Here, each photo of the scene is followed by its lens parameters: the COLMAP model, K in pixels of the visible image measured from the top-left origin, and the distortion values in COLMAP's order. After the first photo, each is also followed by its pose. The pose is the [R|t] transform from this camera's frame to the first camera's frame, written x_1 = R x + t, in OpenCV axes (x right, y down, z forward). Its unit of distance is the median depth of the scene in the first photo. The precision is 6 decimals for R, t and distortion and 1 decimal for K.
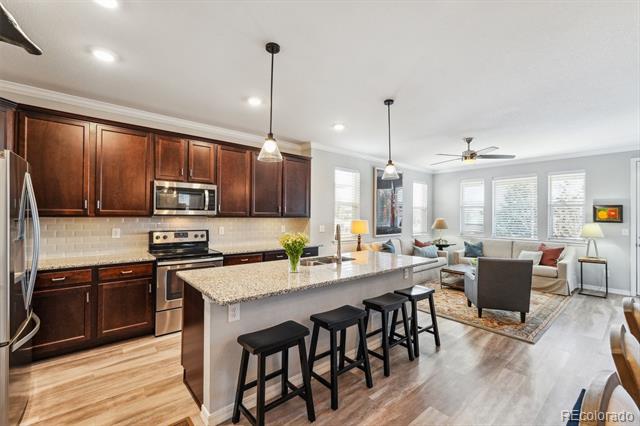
lens RADIAL K [[276.5, 0, 322.9], [0, 276.5, 212.3], [0, 0, 1]] dist [0.000438, -0.000691]
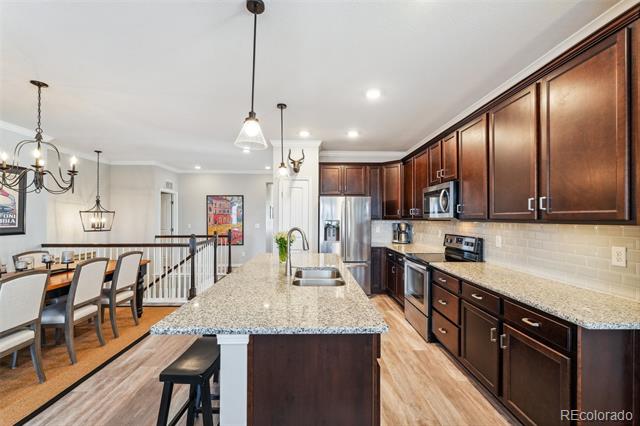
lens RADIAL K [[276.5, 0, 321.3], [0, 276.5, 215.8], [0, 0, 1]] dist [0.000438, -0.000691]
pose [[-0.637566, -0.018824, -0.770166, 0.330360], [0.000213, 0.999697, -0.024611, 0.015540], [0.770395, -0.015855, -0.637369, 0.847699]]
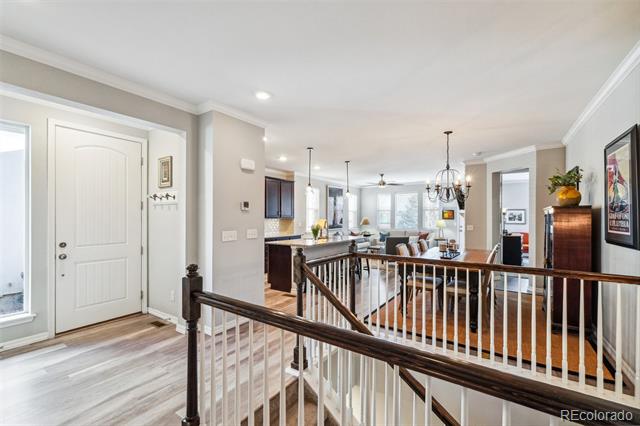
lens RADIAL K [[276.5, 0, 322.3], [0, 276.5, 216.4], [0, 0, 1]] dist [0.000438, -0.000691]
pose [[0.963269, -0.007551, 0.268431, -0.309341], [0.004585, 0.999921, 0.011674, -0.008660], [-0.268498, -0.010014, 0.963228, -0.588863]]
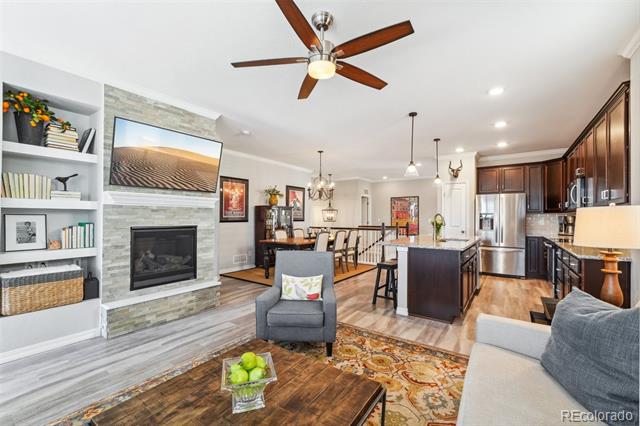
lens RADIAL K [[276.5, 0, 320.6], [0, 276.5, 217.6], [0, 0, 1]] dist [0.000438, -0.000691]
pose [[-0.971047, -0.014798, -0.238430, 0.544136], [-0.011230, 0.999804, -0.016316, 0.051004], [0.238625, -0.013166, -0.971023, 1.235276]]
